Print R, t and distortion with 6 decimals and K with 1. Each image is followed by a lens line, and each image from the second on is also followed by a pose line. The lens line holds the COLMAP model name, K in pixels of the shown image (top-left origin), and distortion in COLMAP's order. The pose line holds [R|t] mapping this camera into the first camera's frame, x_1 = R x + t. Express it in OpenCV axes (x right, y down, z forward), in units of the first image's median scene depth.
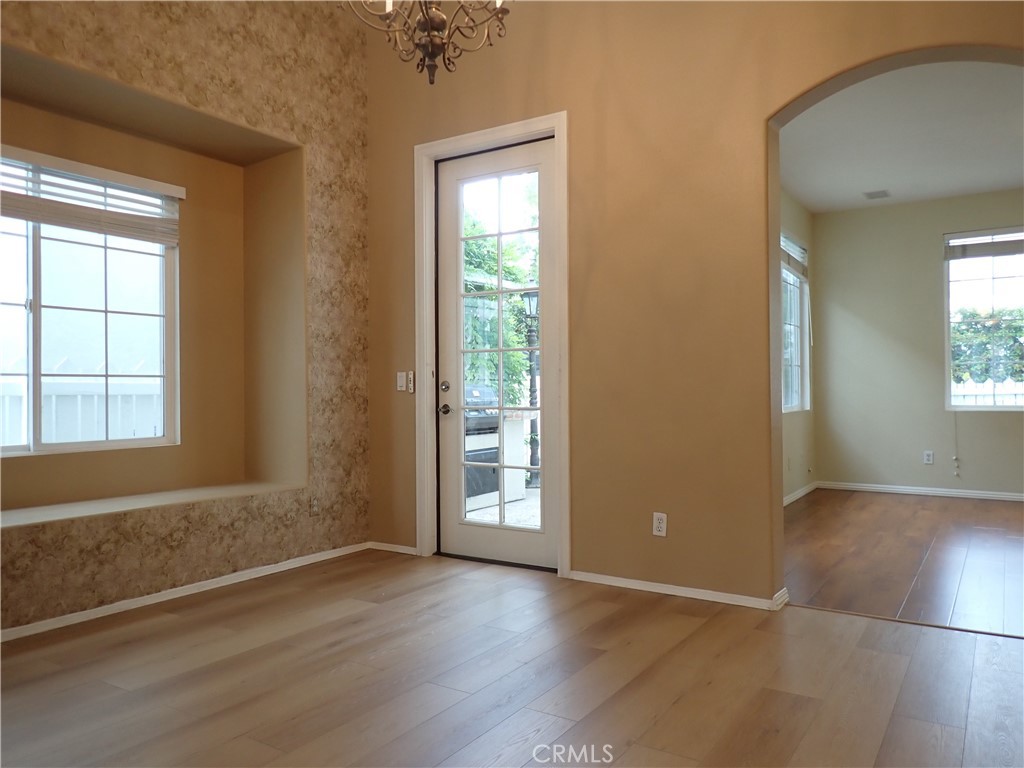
lens RADIAL K [[762.8, 0, 514.4], [0, 762.8, 379.1], [0, 0, 1]] dist [-0.003516, 0.002803]
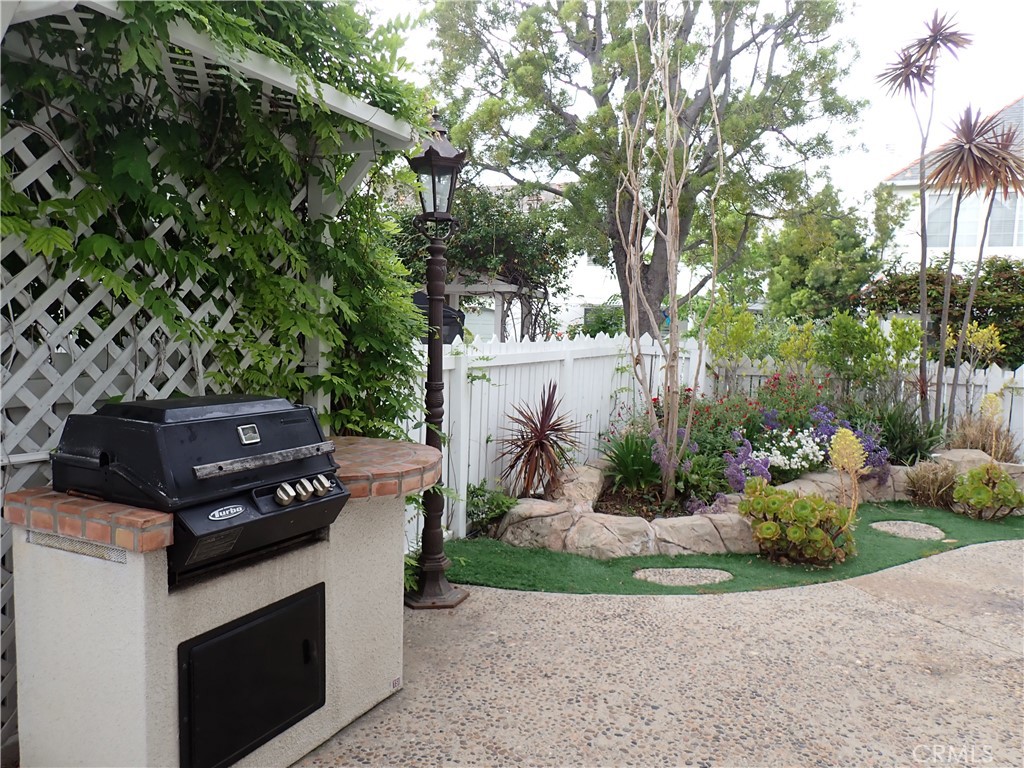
lens RADIAL K [[762.8, 0, 512.2], [0, 762.8, 384.0], [0, 0, 1]] dist [-0.003516, 0.002803]
pose [[0.991005, 0.039955, 0.127717, 0.013606], [-0.051108, 0.995045, 0.085279, -0.029138], [-0.123677, -0.091040, 0.988138, 0.575068]]
